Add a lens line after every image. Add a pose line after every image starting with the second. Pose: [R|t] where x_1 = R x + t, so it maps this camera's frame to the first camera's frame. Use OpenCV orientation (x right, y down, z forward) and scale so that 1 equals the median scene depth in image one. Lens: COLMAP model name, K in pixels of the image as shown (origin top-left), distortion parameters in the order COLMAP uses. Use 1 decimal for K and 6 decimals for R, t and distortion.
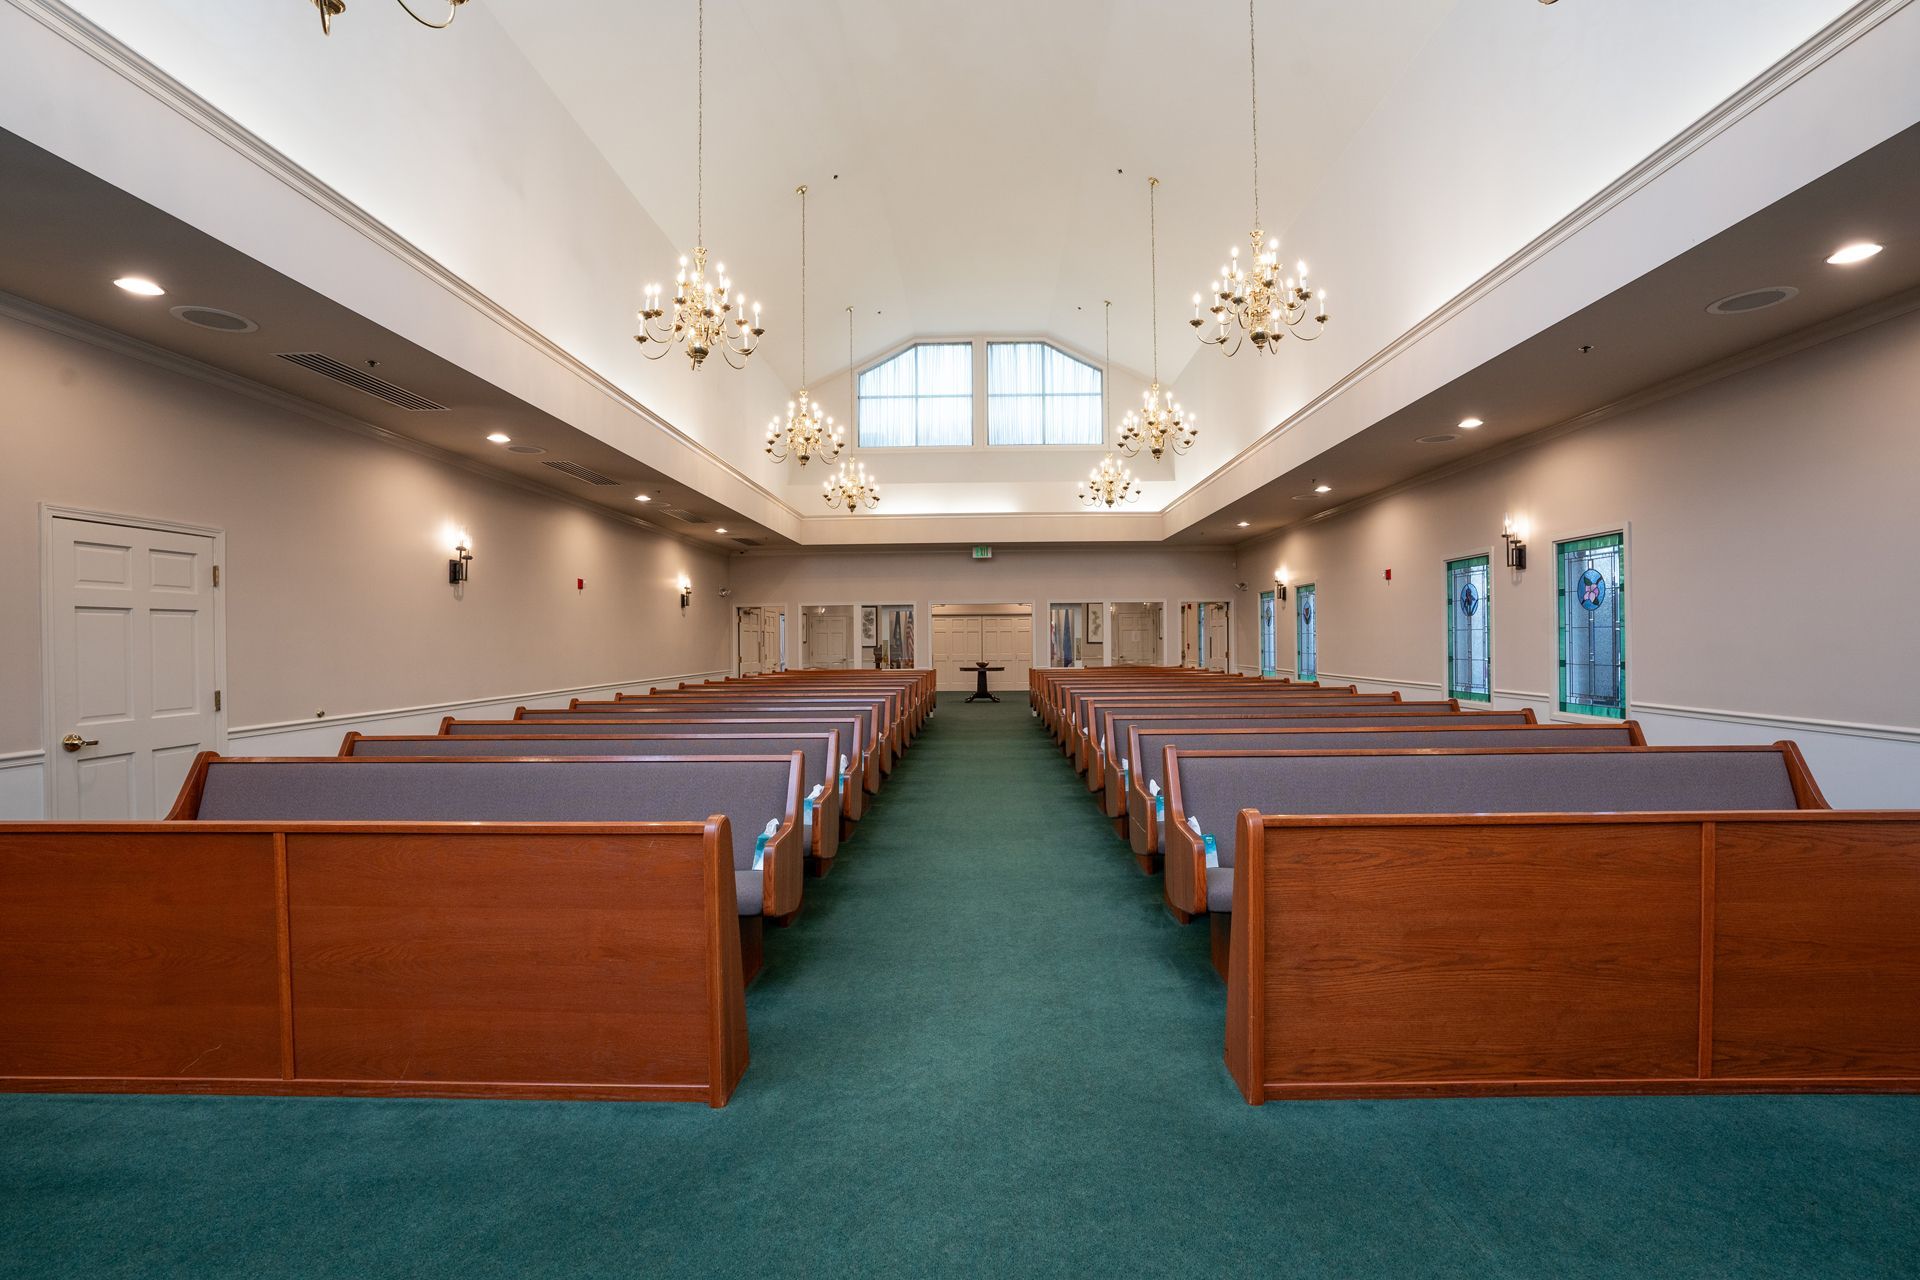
lens RADIAL K [[886.0, 0, 973.8], [0, 886.0, 638.4], [0, 0, 1]] dist [-0.035602, 0.007077]
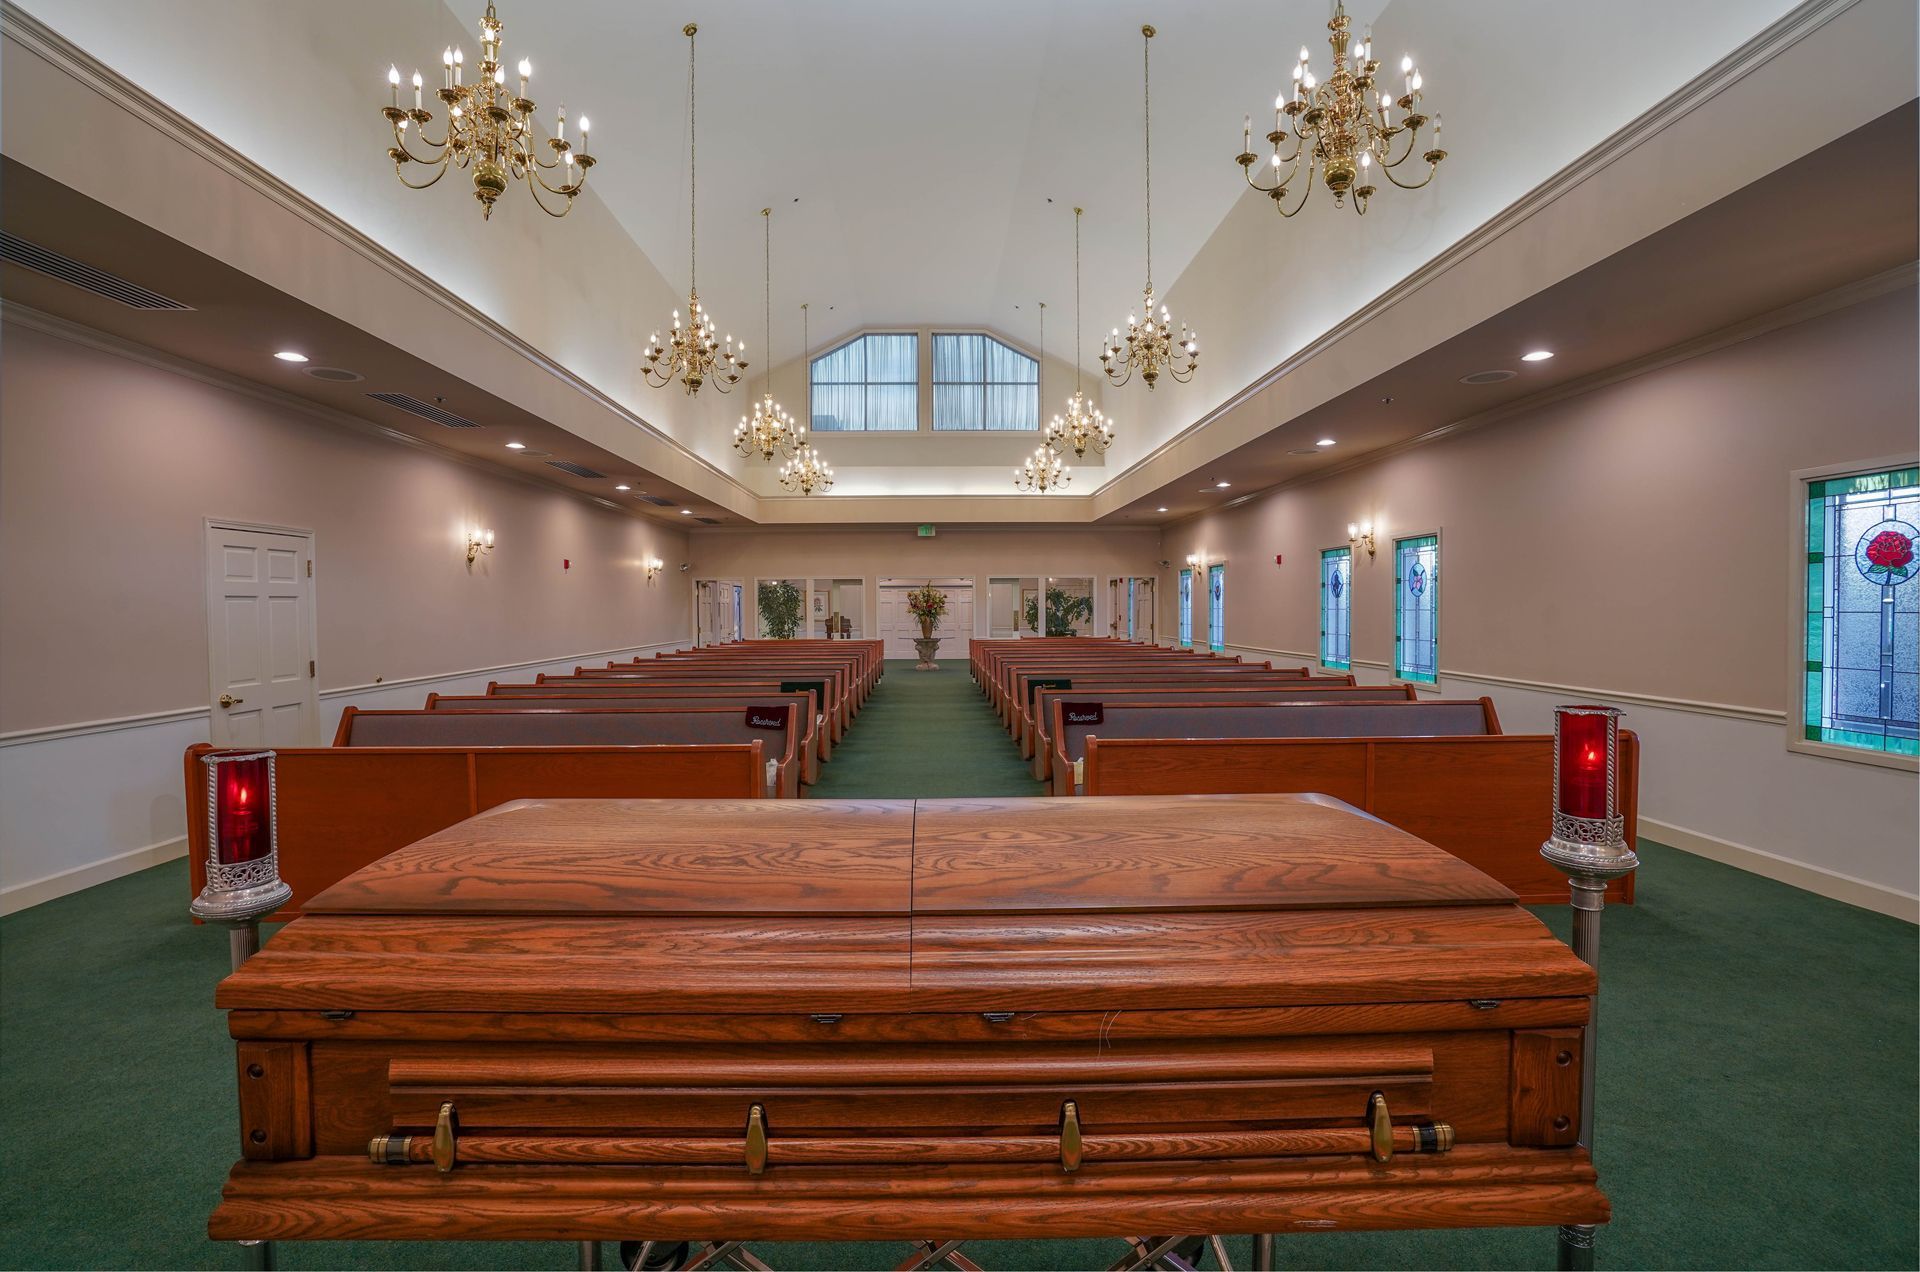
lens RADIAL K [[902.7, 0, 965.3], [0, 902.7, 639.3], [0, 0, 1]] dist [-0.032007, 0.004626]
pose [[0.998640, 0.002120, 0.052084, -0.001016], [-0.004086, 0.999282, 0.037665, -0.011641], [-0.051967, -0.037826, 0.997932, -0.171513]]
